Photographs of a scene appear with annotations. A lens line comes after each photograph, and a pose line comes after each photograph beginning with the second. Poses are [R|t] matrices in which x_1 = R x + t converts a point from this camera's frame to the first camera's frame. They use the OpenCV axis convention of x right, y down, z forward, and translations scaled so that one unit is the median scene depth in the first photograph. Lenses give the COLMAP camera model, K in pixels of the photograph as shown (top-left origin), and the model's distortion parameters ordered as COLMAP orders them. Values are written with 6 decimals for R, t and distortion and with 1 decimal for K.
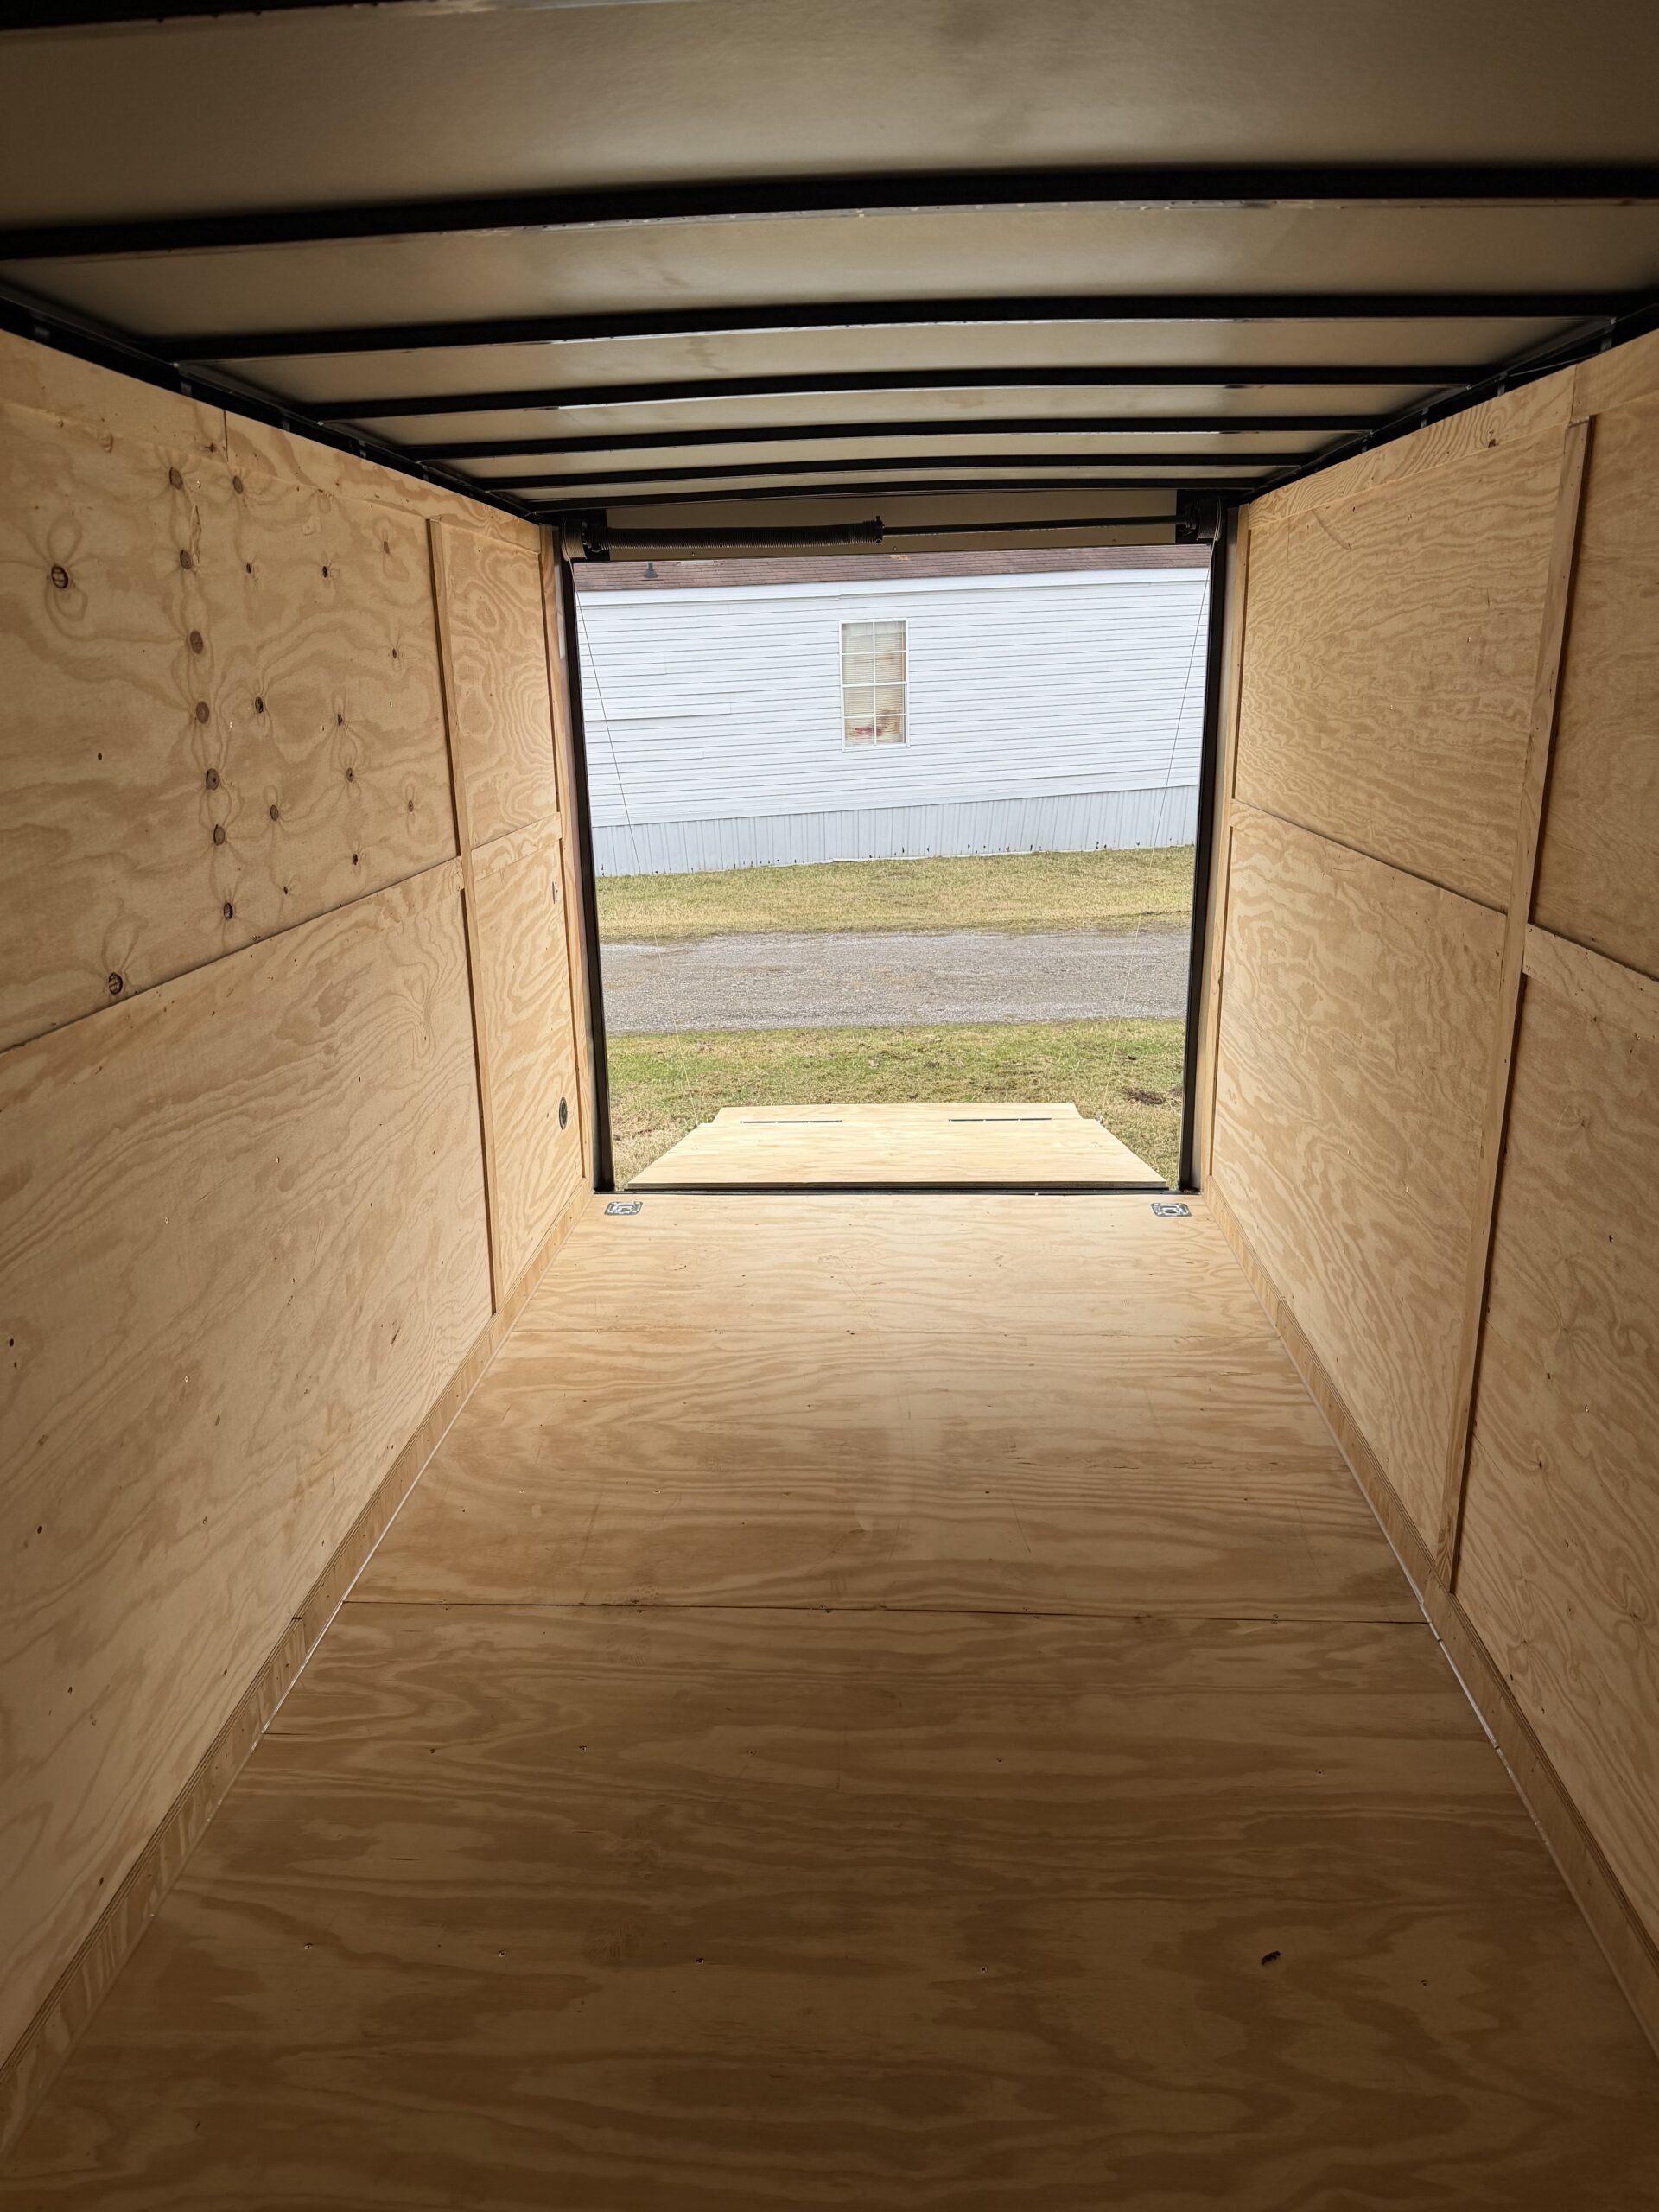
lens RADIAL K [[1565.0, 0, 822.6], [0, 1565.0, 1089.1], [0, 0, 1]] dist [-0.000033, -0.006479]
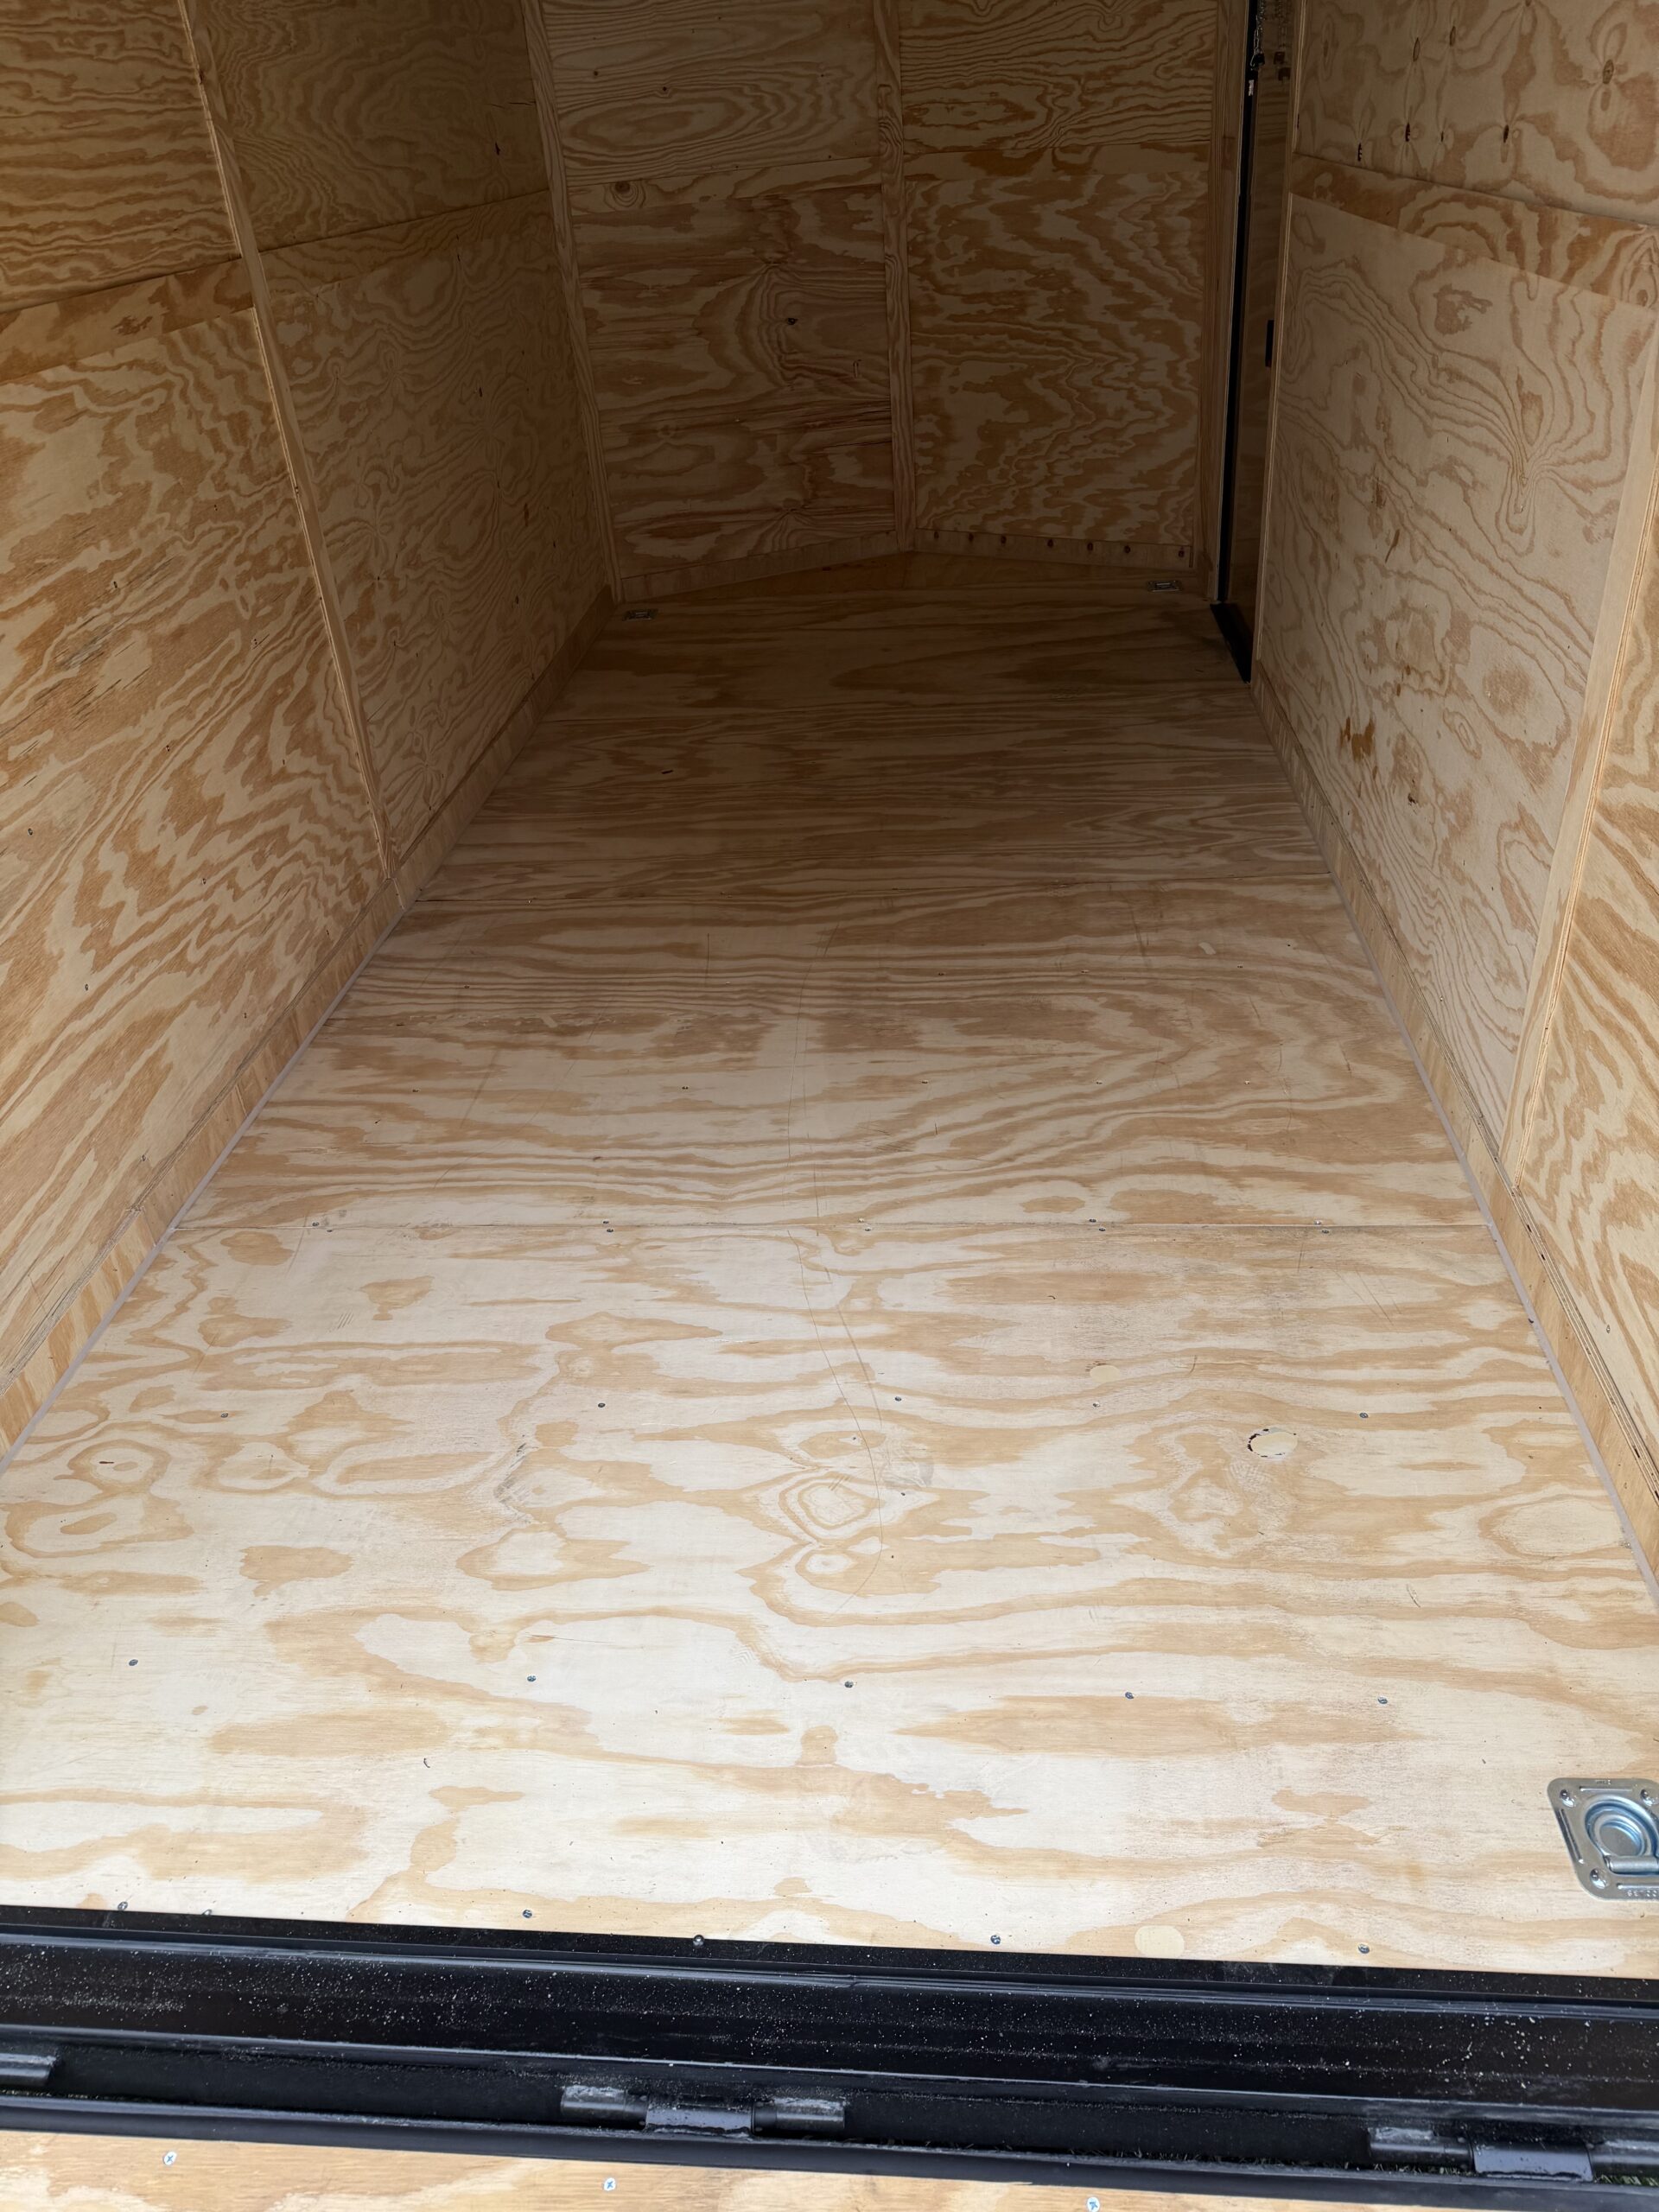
lens RADIAL K [[1565.0, 0, 821.9], [0, 1565.0, 1130.2], [0, 0, 1]] dist [-0.000033, -0.006479]
pose [[-0.995230, 0.064960, 0.072780, -0.013276], [0.097554, 0.664237, 0.741130, -0.354934], [-0.000199, 0.744695, -0.667405, 1.613920]]
